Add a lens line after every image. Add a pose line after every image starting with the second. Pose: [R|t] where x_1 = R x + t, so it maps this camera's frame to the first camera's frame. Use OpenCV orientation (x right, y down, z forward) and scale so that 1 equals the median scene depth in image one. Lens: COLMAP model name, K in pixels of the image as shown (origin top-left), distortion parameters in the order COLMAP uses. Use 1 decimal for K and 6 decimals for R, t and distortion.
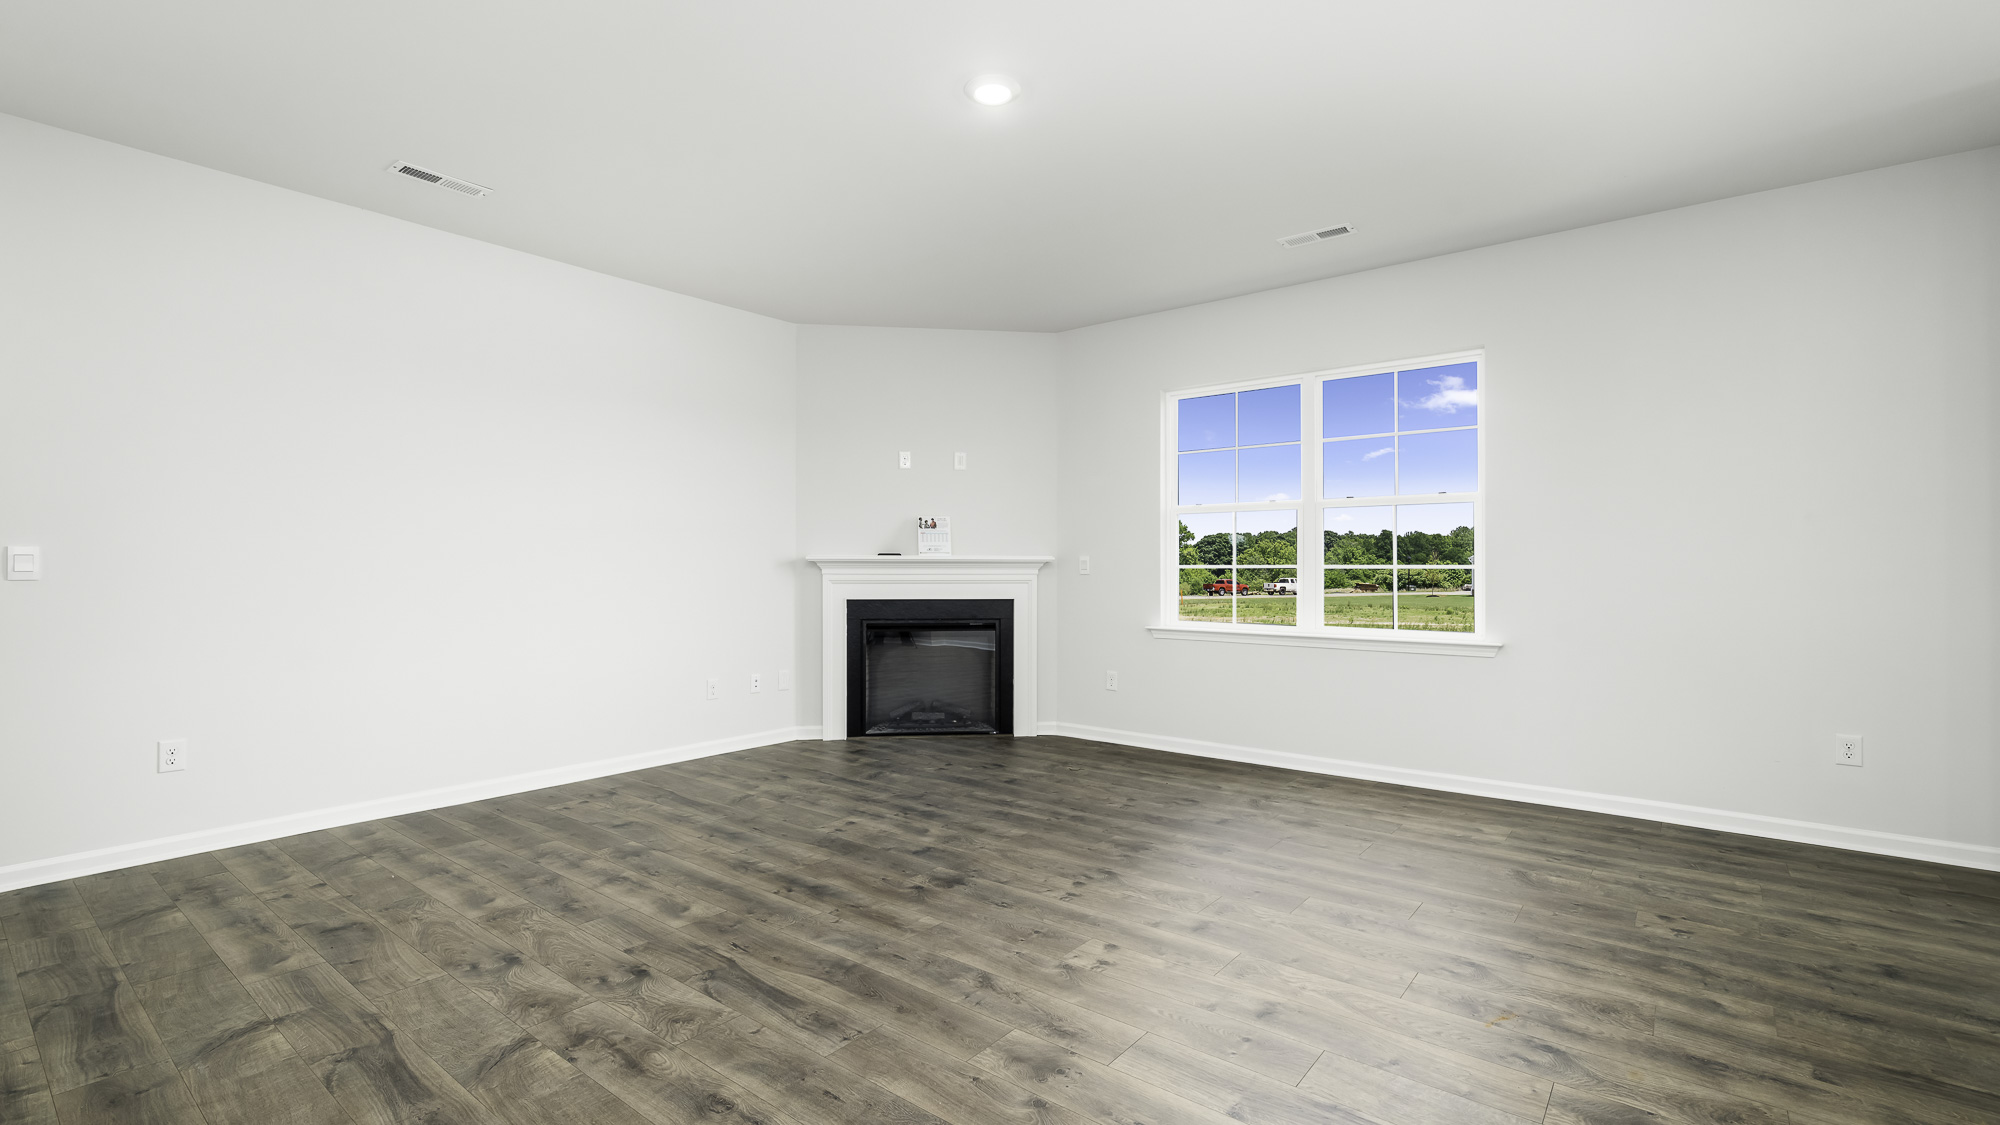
lens RADIAL K [[881.7, 0, 973.7], [0, 881.7, 548.1], [0, 0, 1]] dist [0.002682, -0.000583]
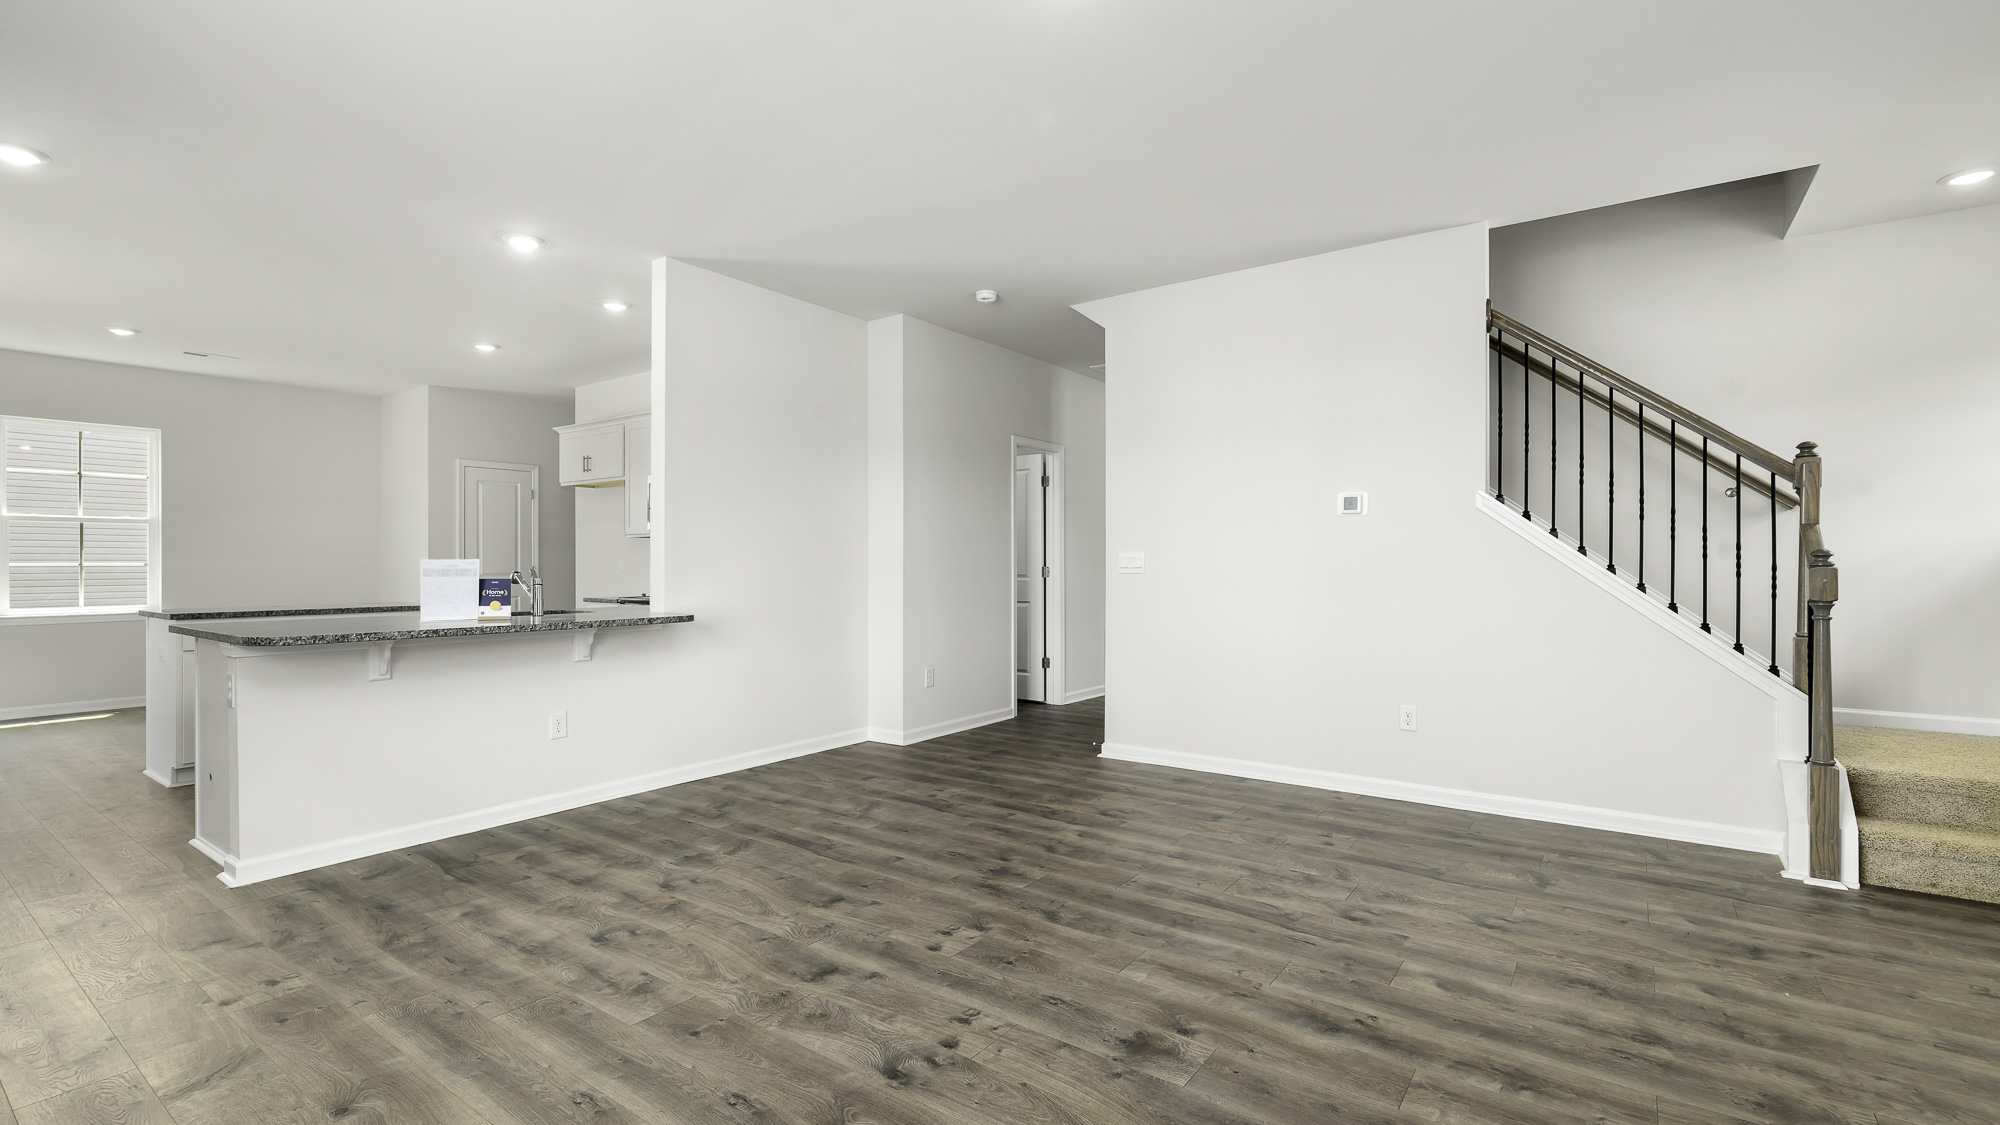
lens RADIAL K [[881.7, 0, 978.8], [0, 881.7, 553.5], [0, 0, 1]] dist [0.002682, -0.000583]
pose [[-0.998547, -0.001283, -0.053869, 0.137489], [0.000612, 0.999382, -0.035159, 0.038005], [0.053881, -0.035141, -0.997929, 1.726564]]
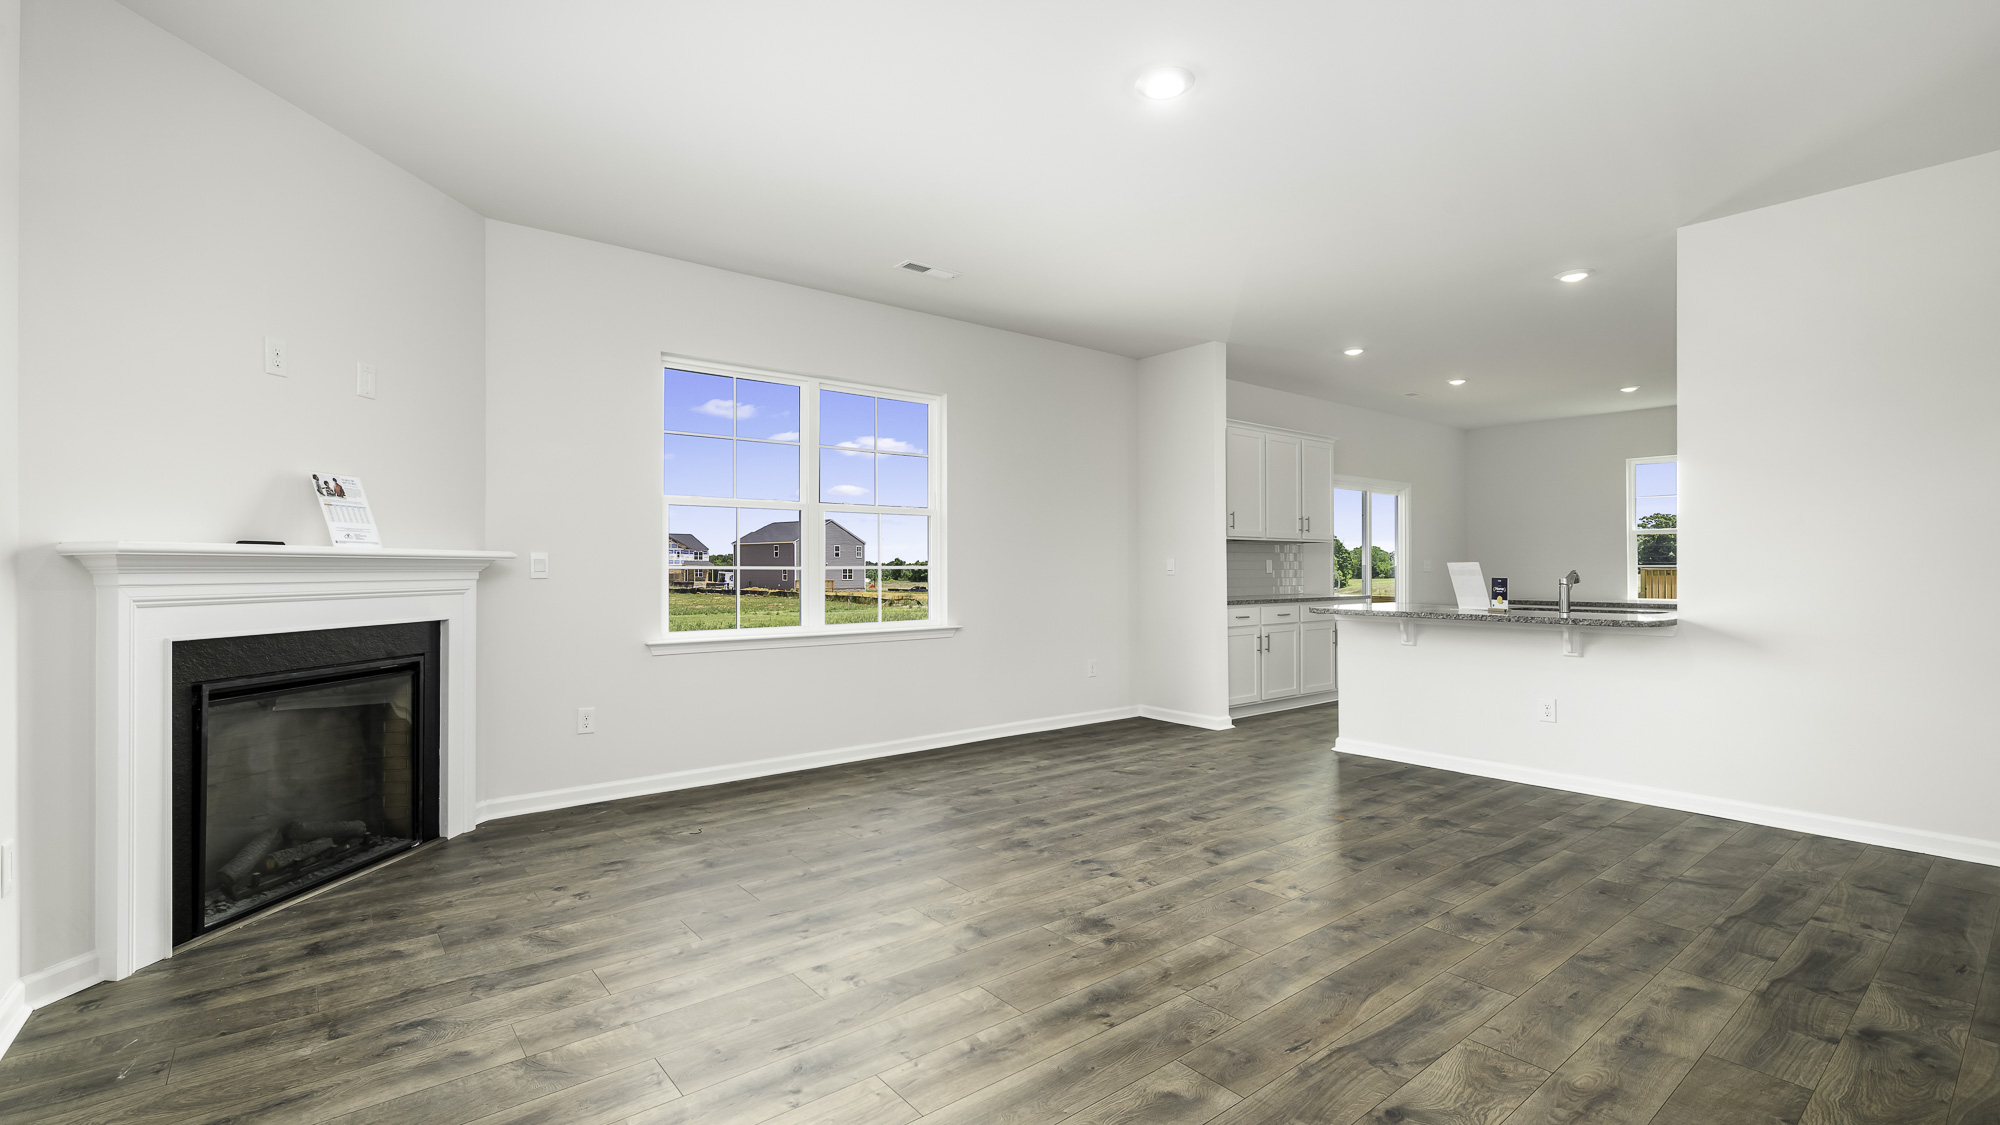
lens RADIAL K [[881.7, 0, 1005.1], [0, 881.7, 553.0], [0, 0, 1]] dist [0.002682, -0.000583]
pose [[0.199968, 0.016041, 0.979671, -0.951096], [-0.019308, 0.999736, -0.012428, 0.020532], [-0.979612, -0.016430, 0.200225, 0.953978]]
